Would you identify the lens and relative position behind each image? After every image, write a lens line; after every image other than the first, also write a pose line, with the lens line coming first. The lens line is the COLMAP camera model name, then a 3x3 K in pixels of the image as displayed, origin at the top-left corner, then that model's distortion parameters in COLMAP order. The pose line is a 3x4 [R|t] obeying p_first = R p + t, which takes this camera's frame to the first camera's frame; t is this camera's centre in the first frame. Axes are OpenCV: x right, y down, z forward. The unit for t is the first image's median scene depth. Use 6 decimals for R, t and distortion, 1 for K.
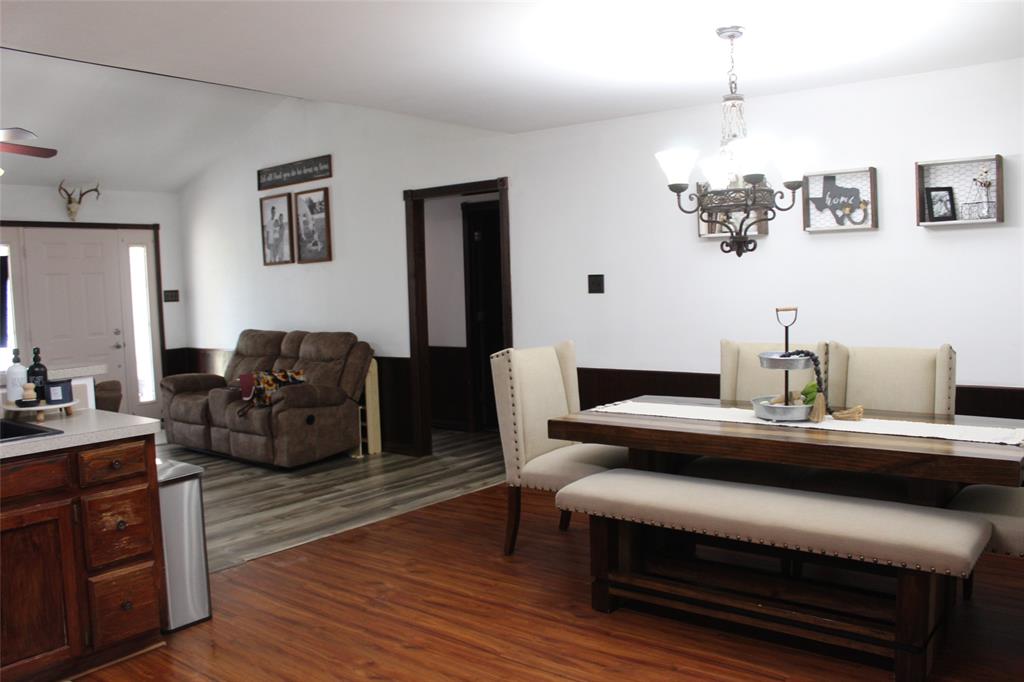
lens RADIAL K [[846.1, 0, 531.9], [0, 846.1, 342.6], [0, 0, 1]] dist [-0.135476, 0.098617]
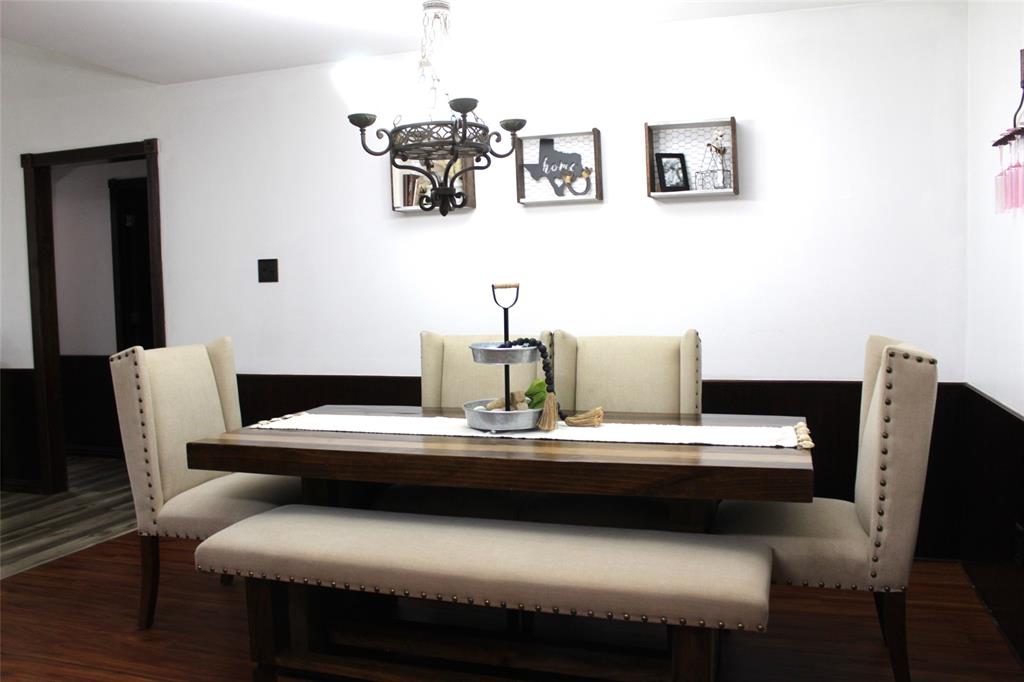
lens RADIAL K [[846.1, 0, 531.9], [0, 846.1, 342.6], [0, 0, 1]] dist [-0.135476, 0.098617]
pose [[0.938125, -0.015117, 0.345966, 0.047430], [0.019830, 0.999752, -0.010087, 0.017263], [-0.345728, 0.016324, 0.938193, 0.216995]]
